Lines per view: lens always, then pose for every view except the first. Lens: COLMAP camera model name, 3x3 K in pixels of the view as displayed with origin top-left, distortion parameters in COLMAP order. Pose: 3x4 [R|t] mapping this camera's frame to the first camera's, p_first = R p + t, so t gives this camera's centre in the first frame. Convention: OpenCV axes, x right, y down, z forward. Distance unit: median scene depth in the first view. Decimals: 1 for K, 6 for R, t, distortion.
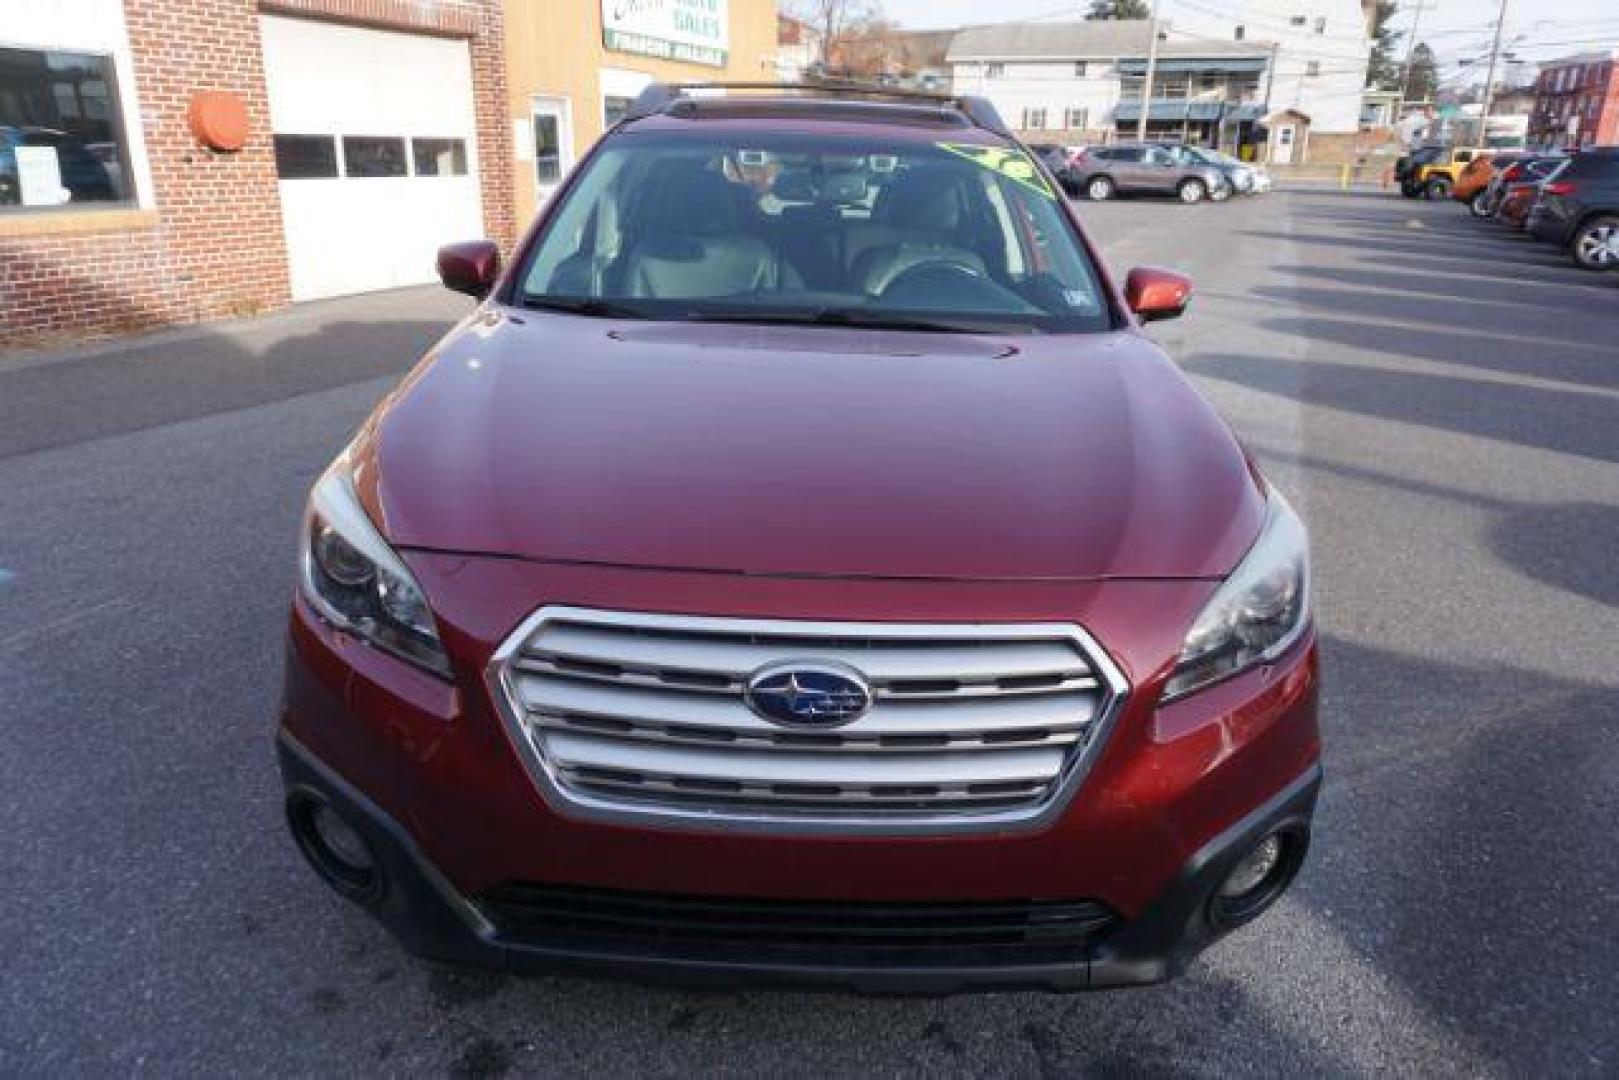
lens RADIAL K [[1068.8, 0, 809.5], [0, 1068.8, 540.0], [0, 0, 1]] dist [-0.003278, 0.003872]
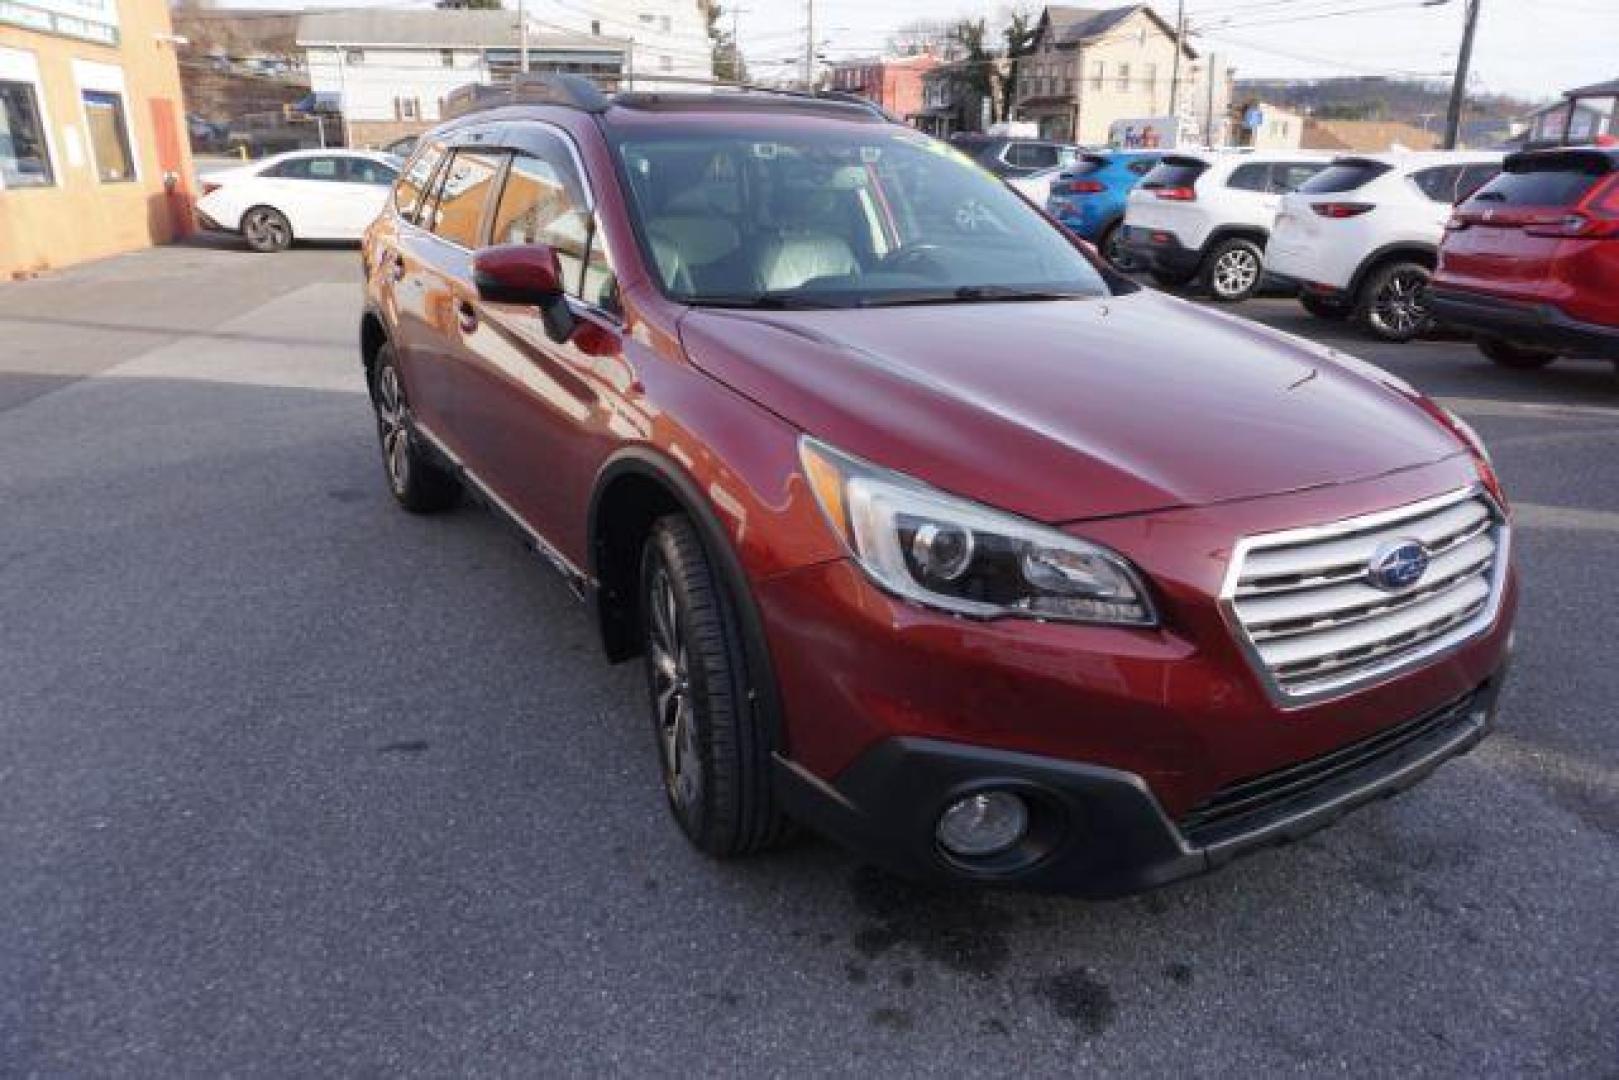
lens RADIAL K [[1102.7, 0, 805.1], [0, 1102.7, 548.0], [0, 0, 1]] dist [-0.074209, 0.070341]
pose [[0.849923, -0.188276, 0.492121, -0.748701], [0.184044, 0.981232, 0.057545, -0.051363], [-0.493720, 0.041663, 0.868623, 0.119983]]
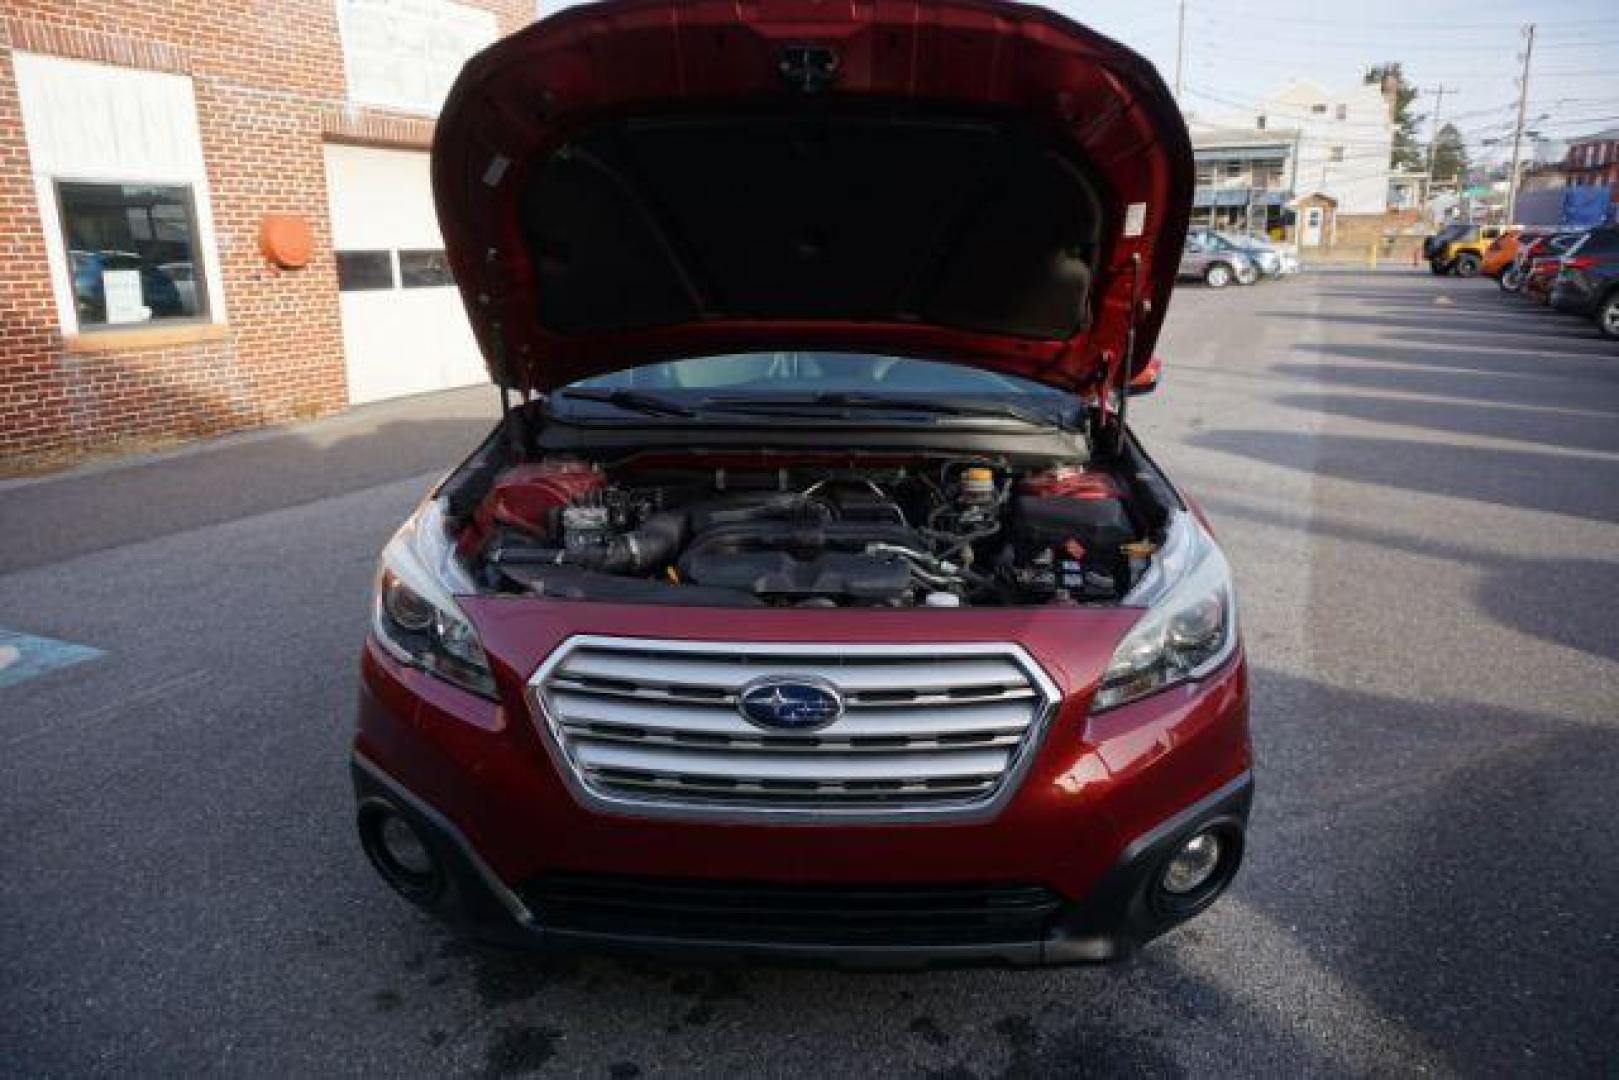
lens RADIAL K [[1070.0, 0, 804.6], [0, 1070.0, 545.1], [0, 0, 1]] dist [0.002815, -0.003043]
pose [[0.998892, -0.020454, -0.042395, 0.041177], [0.017031, 0.996683, -0.079574, 0.036788], [0.043882, 0.078764, 0.995927, -0.126776]]
